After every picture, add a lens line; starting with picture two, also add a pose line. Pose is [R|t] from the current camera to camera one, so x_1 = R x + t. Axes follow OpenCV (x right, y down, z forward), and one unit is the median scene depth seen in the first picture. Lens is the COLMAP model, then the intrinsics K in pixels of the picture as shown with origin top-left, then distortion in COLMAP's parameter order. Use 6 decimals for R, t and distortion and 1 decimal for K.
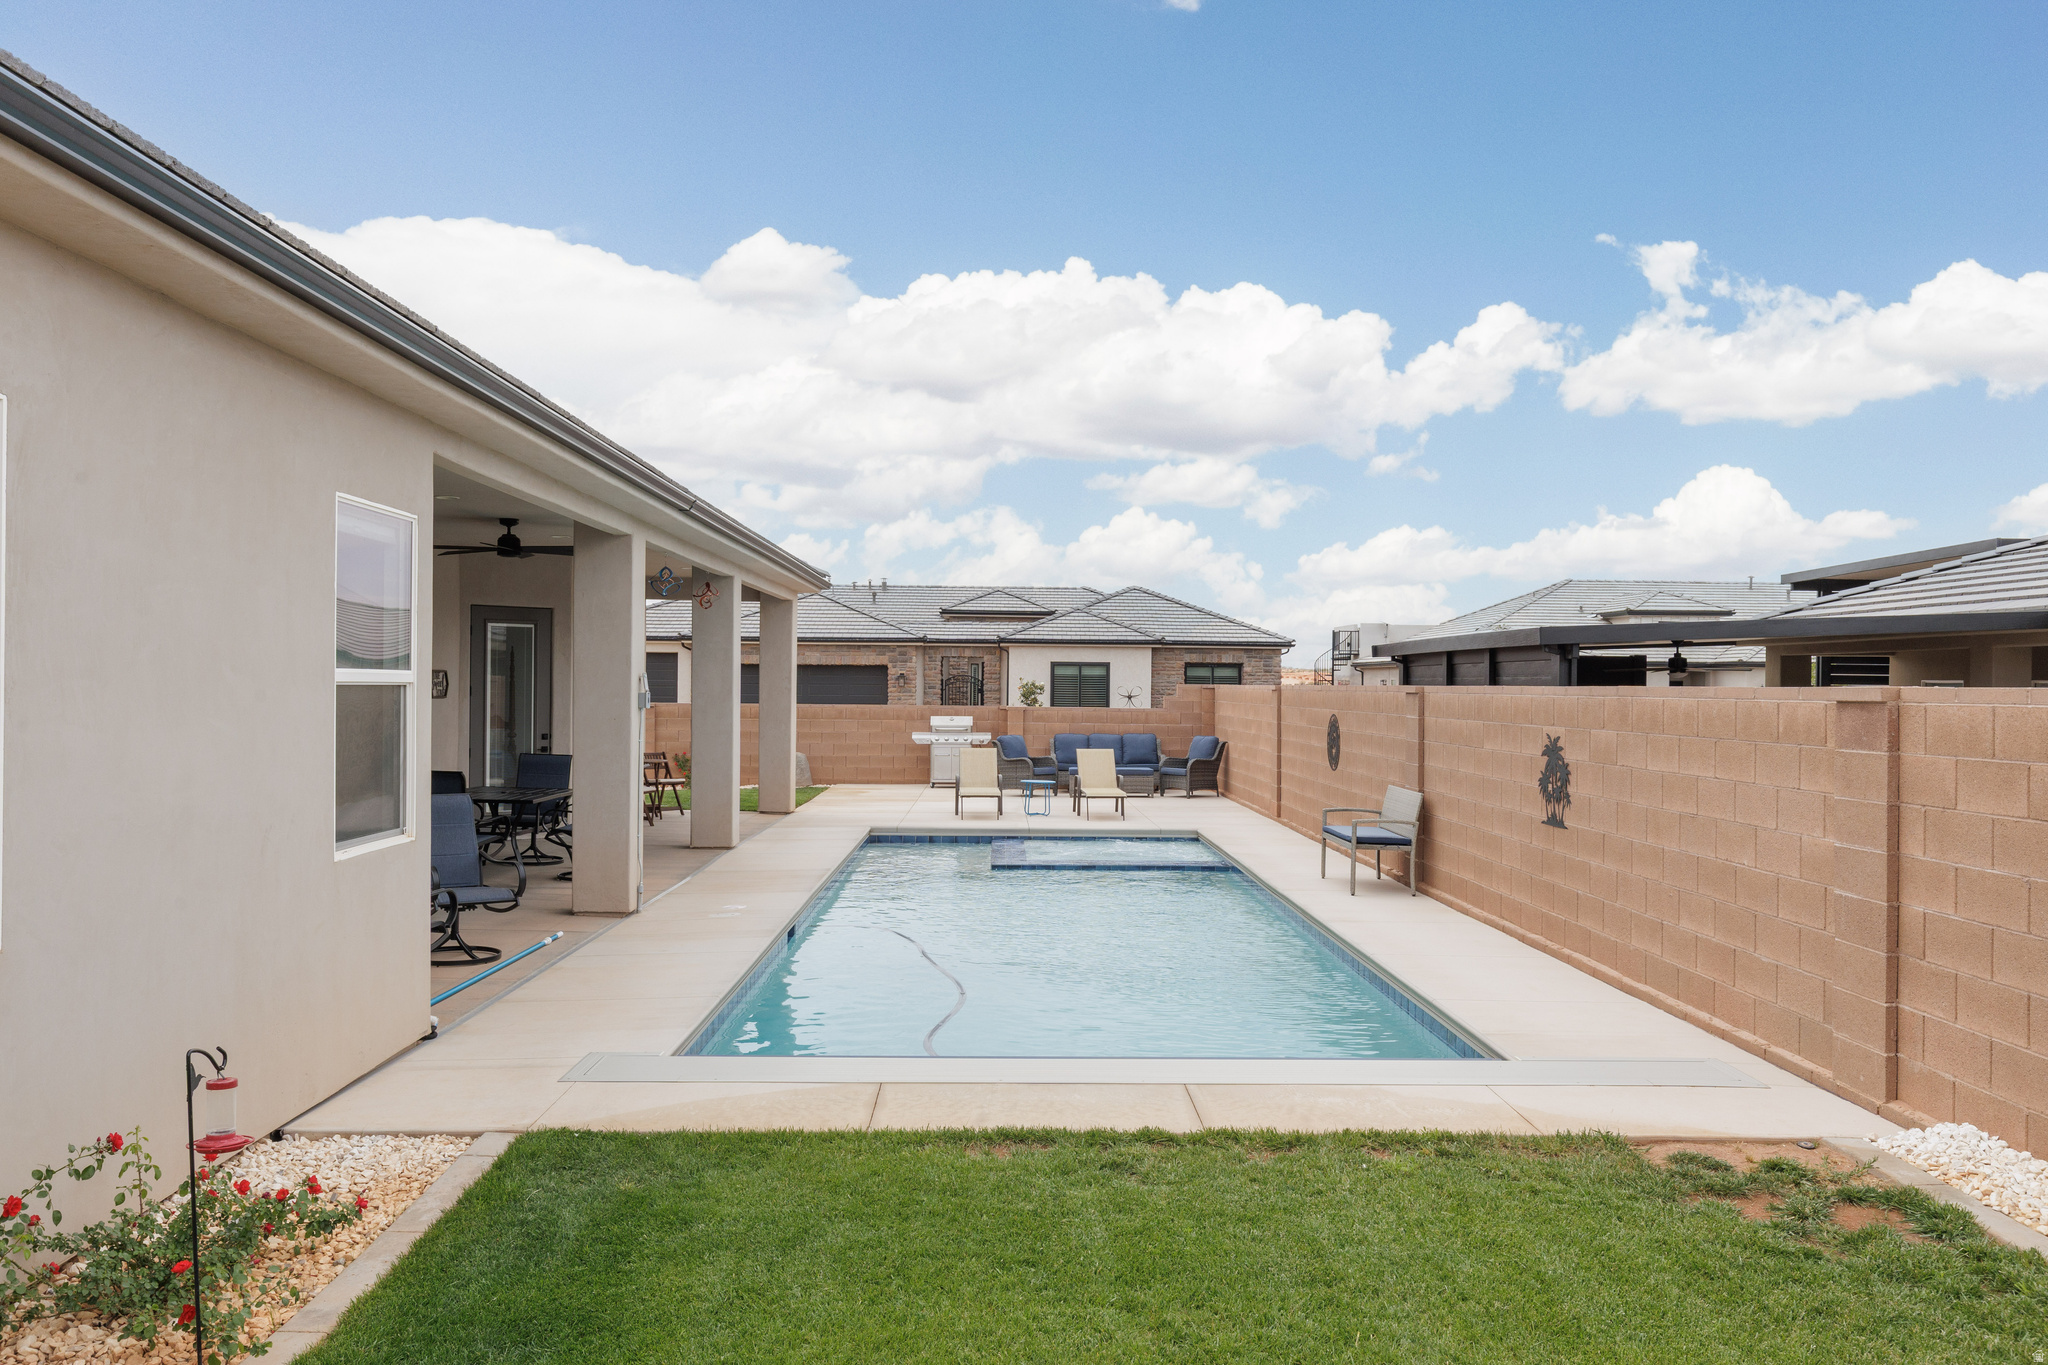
lens RADIAL K [[1547.5, 0, 1018.7], [0, 1547.5, 674.7], [0, 0, 1]] dist [0.012032, -0.005980]
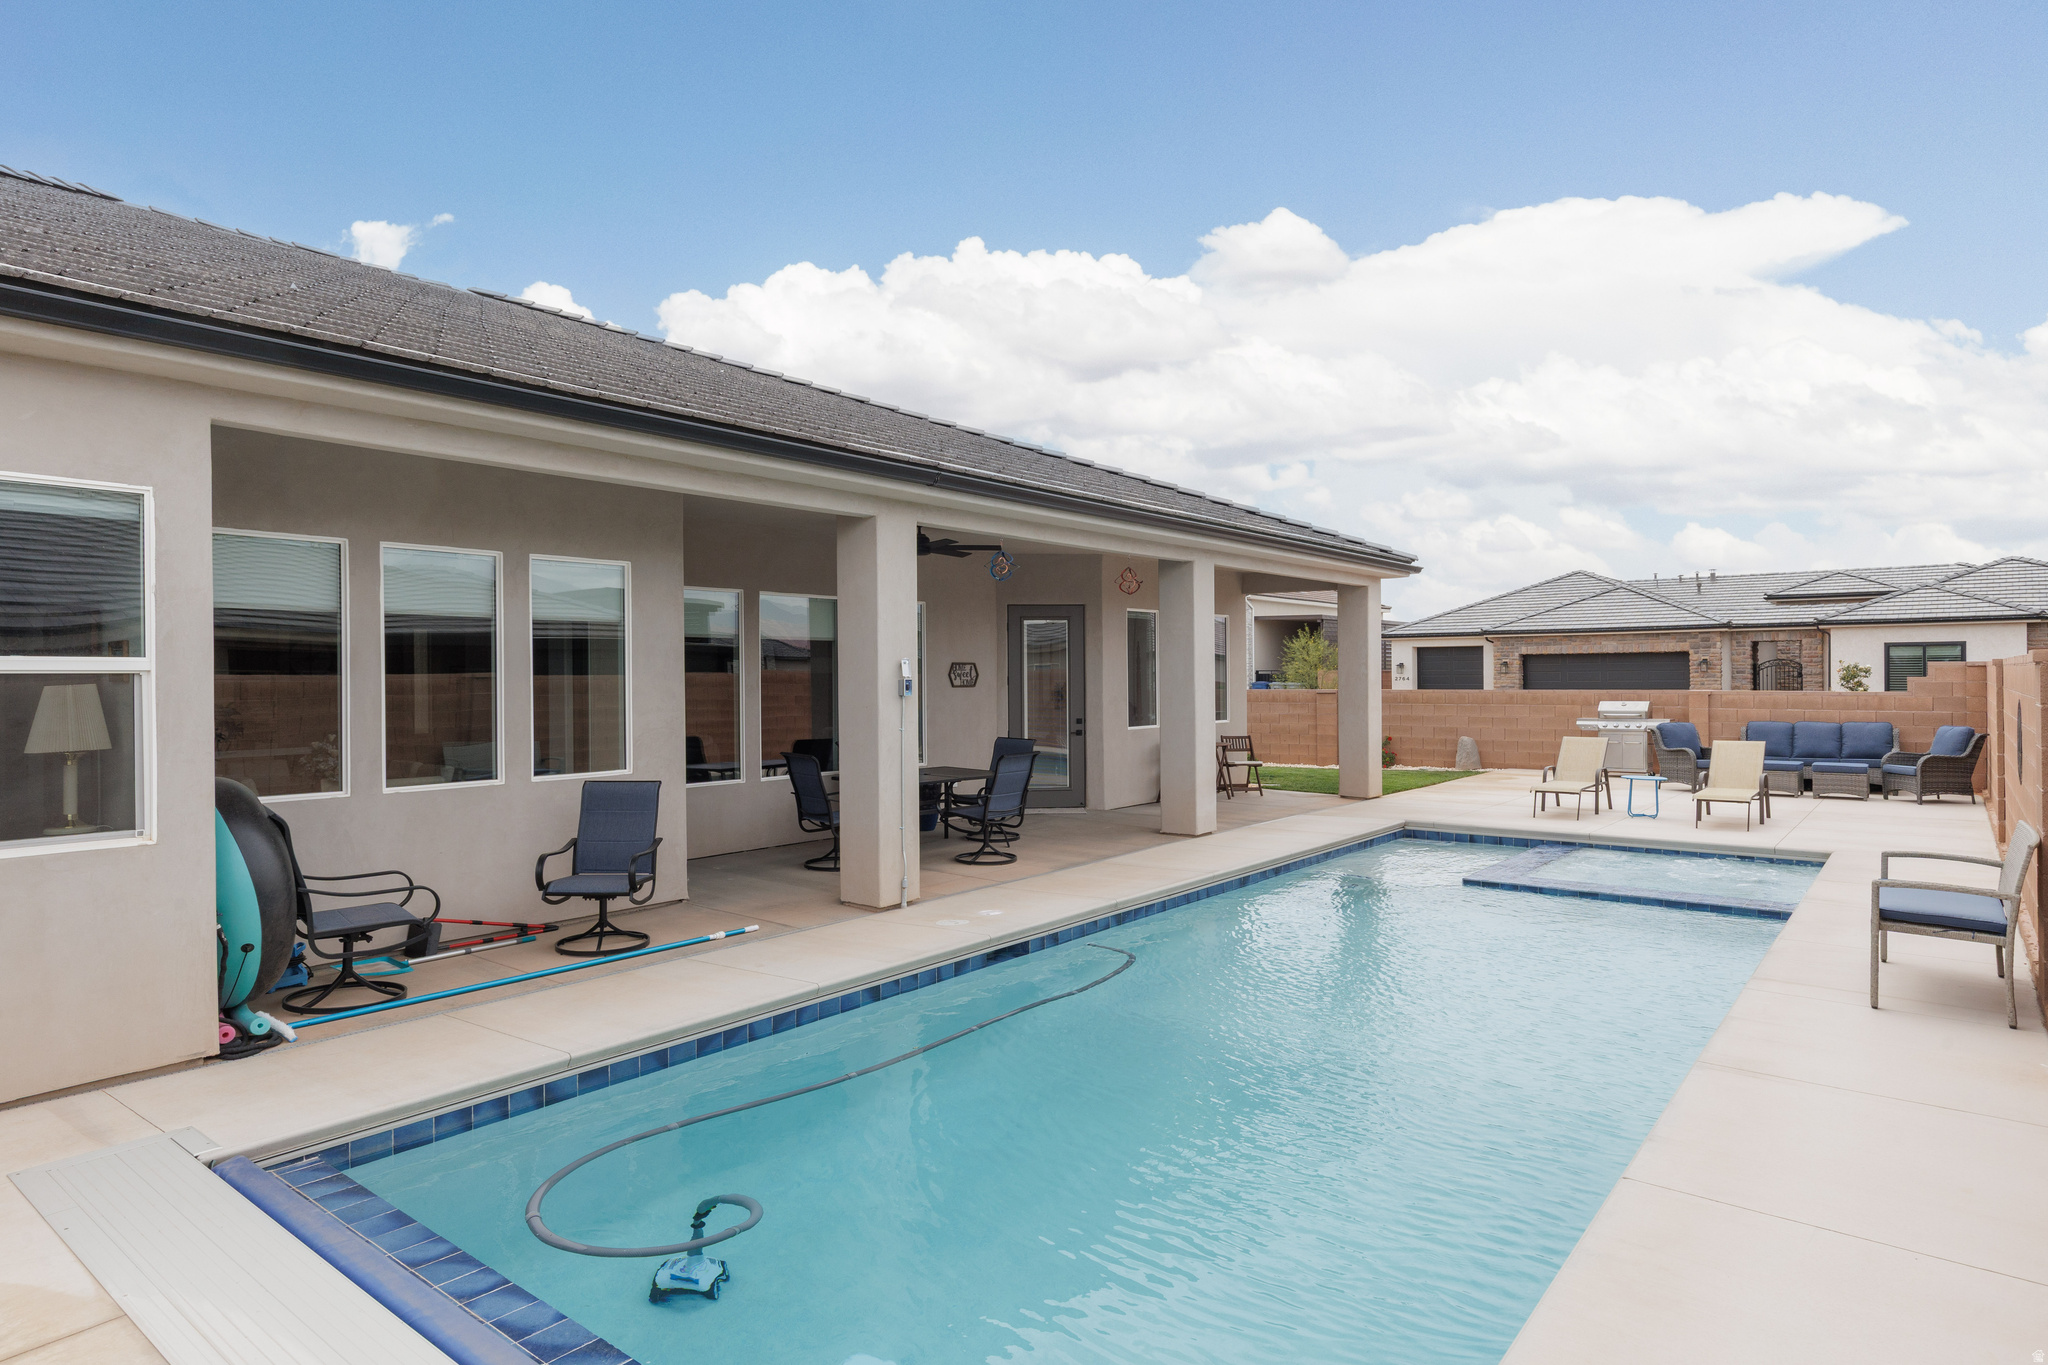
lens RADIAL K [[1149.8, 0, 1025.9], [0, 1149.8, 680.3], [0, 0, 1]] dist [0.005557, 0.000731]
pose [[0.770379, -0.013181, -0.637450, 0.154518], [0.019007, 0.999817, 0.002297, 0.006909], [0.637303, -0.013886, 0.770488, 0.286922]]
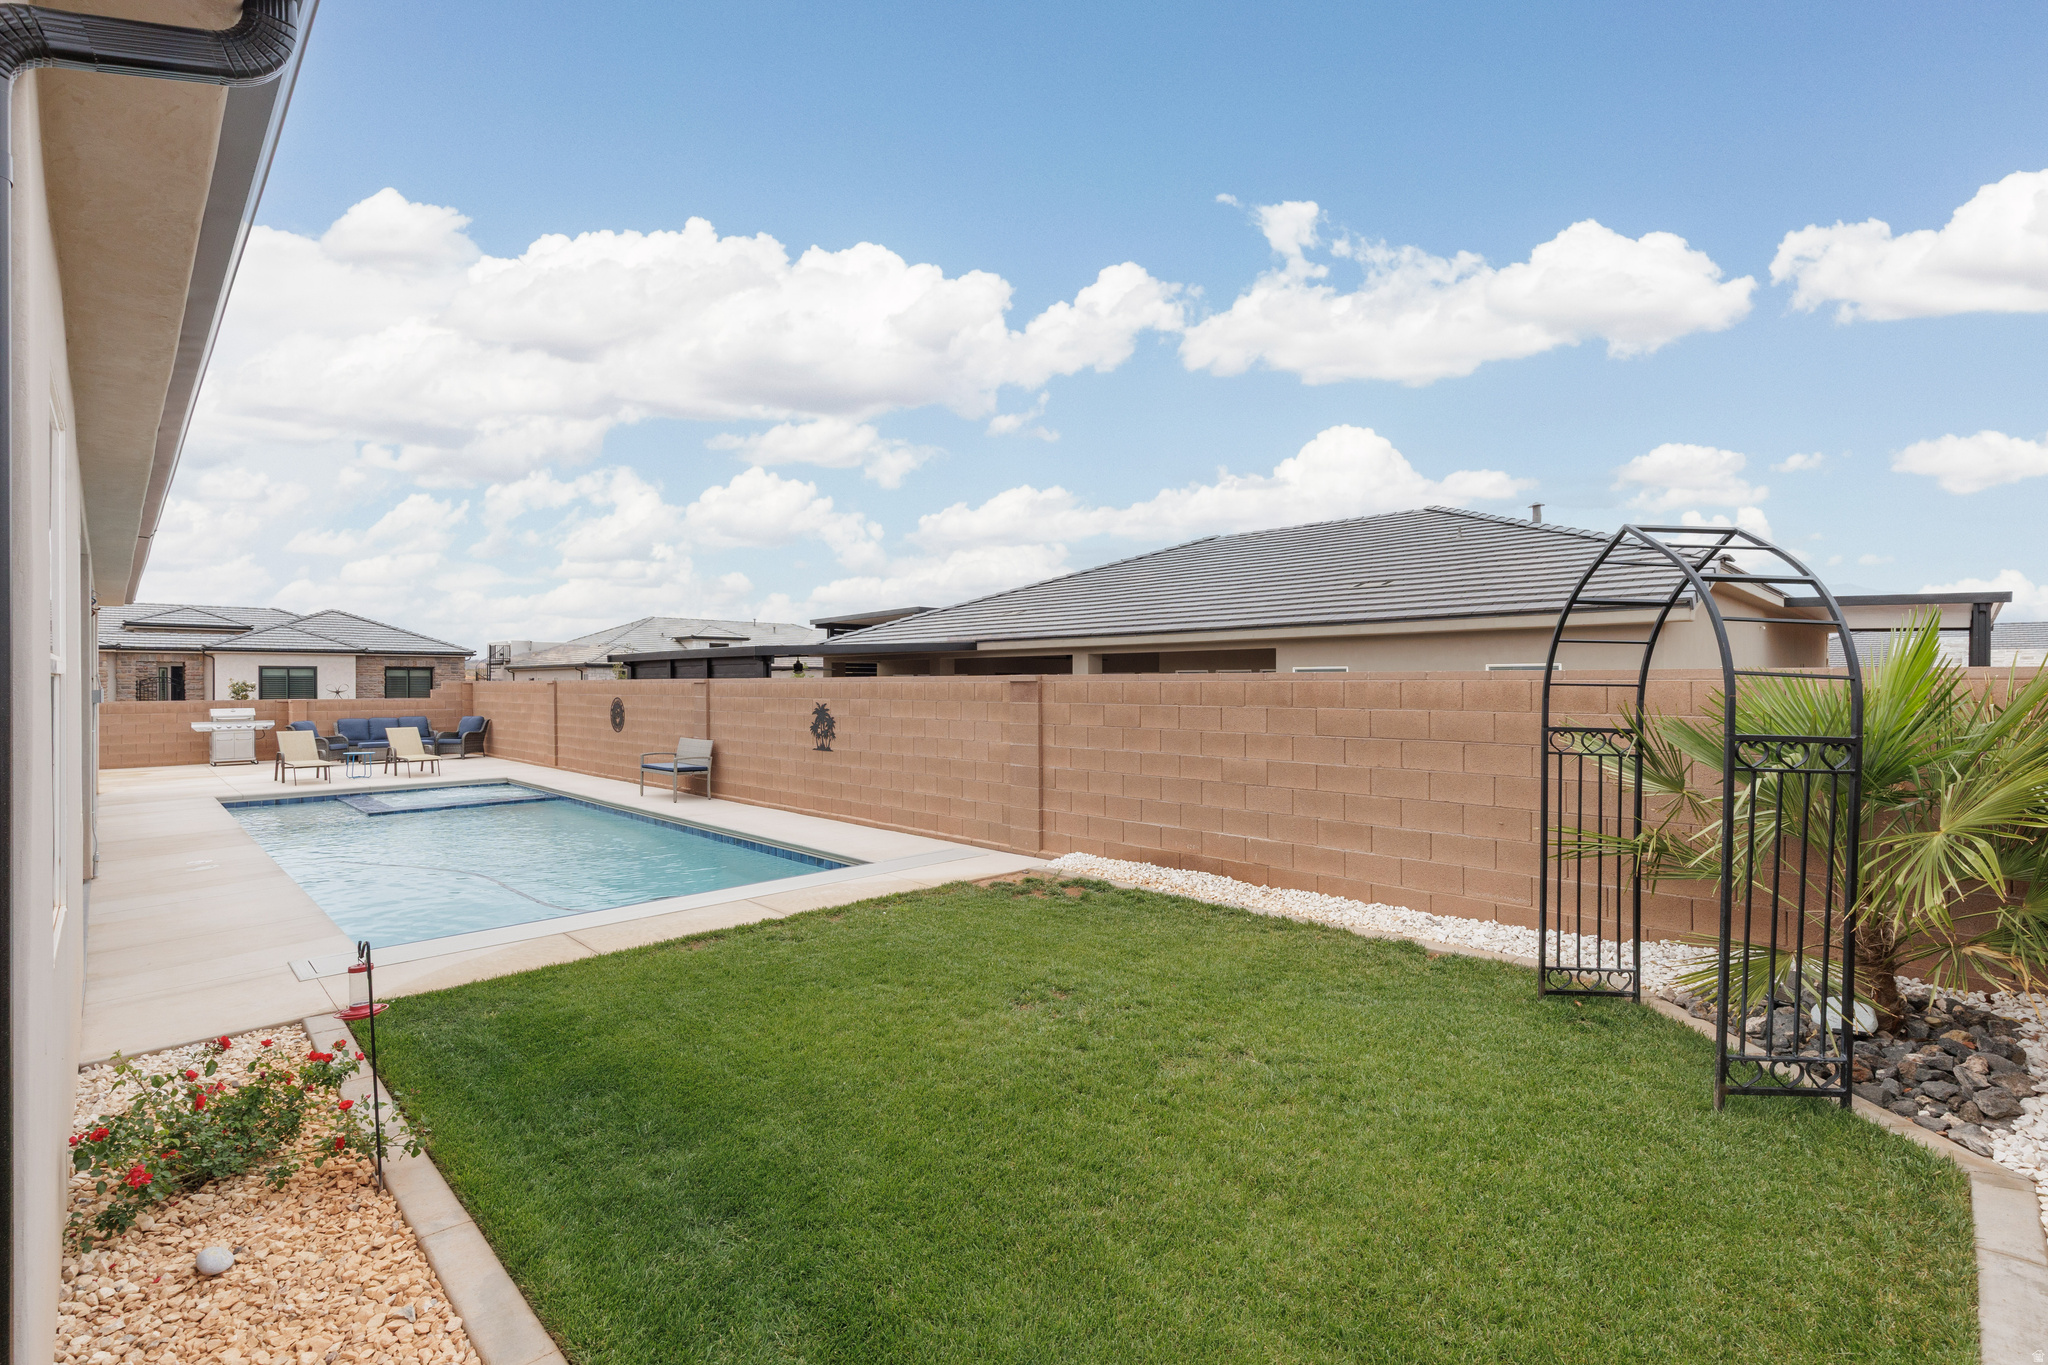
lens RADIAL K [[921.9, 0, 1029.0], [0, 921.9, 693.9], [0, 0, 1]] dist [0.012479, 0.000134]
pose [[0.720487, -0.021272, 0.693142, -0.127203], [0.006335, 0.999690, 0.024094, 0.000906], [-0.693439, -0.012968, 0.720398, 0.001210]]
